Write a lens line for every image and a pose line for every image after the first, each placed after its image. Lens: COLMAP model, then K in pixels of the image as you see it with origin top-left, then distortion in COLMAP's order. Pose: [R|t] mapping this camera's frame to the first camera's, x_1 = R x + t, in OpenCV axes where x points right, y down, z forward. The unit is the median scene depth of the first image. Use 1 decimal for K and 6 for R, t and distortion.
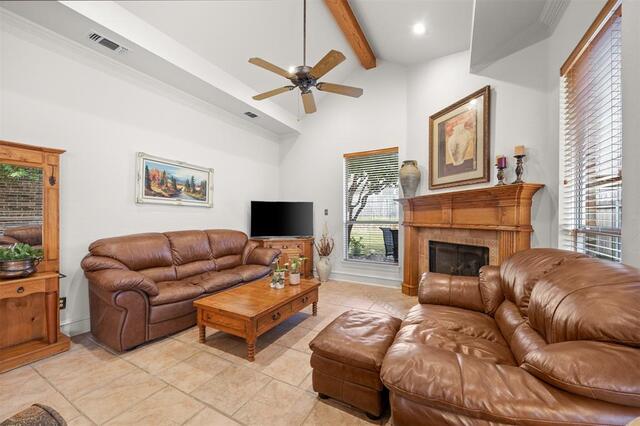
lens RADIAL K [[244.5, 0, 317.6], [0, 244.5, 216.9], [0, 0, 1]] dist [-0.004187, -0.000803]
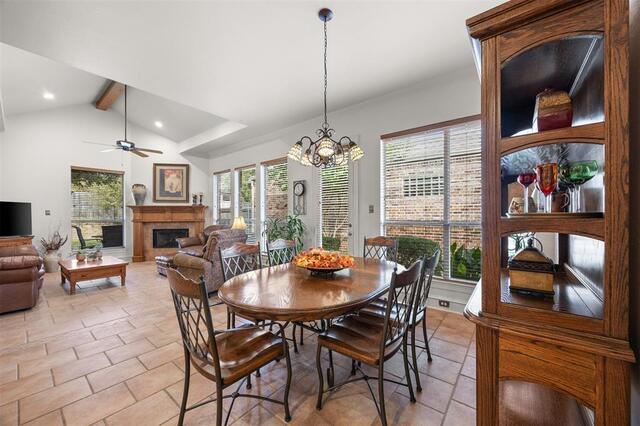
lens RADIAL K [[244.5, 0, 322.6], [0, 244.5, 215.7], [0, 0, 1]] dist [-0.004187, -0.000803]
pose [[0.171222, 0.000173, 0.985232, -1.309680], [0.001002, 0.999999, -0.000350, -0.006208], [-0.985232, 0.001047, 0.171222, -0.676129]]
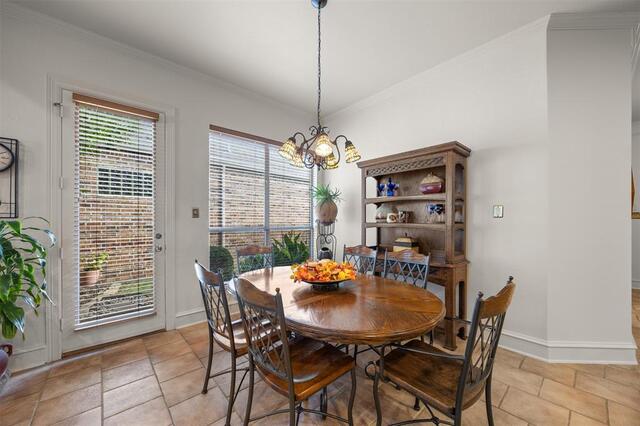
lens RADIAL K [[244.5, 0, 318.6], [0, 244.5, 216.5], [0, 0, 1]] dist [-0.004187, -0.000803]
pose [[-0.942367, 0.007971, 0.334486, -0.839737], [0.001667, 0.999816, -0.019129, -0.007239], [-0.334577, -0.017469, -0.942206, -0.000652]]
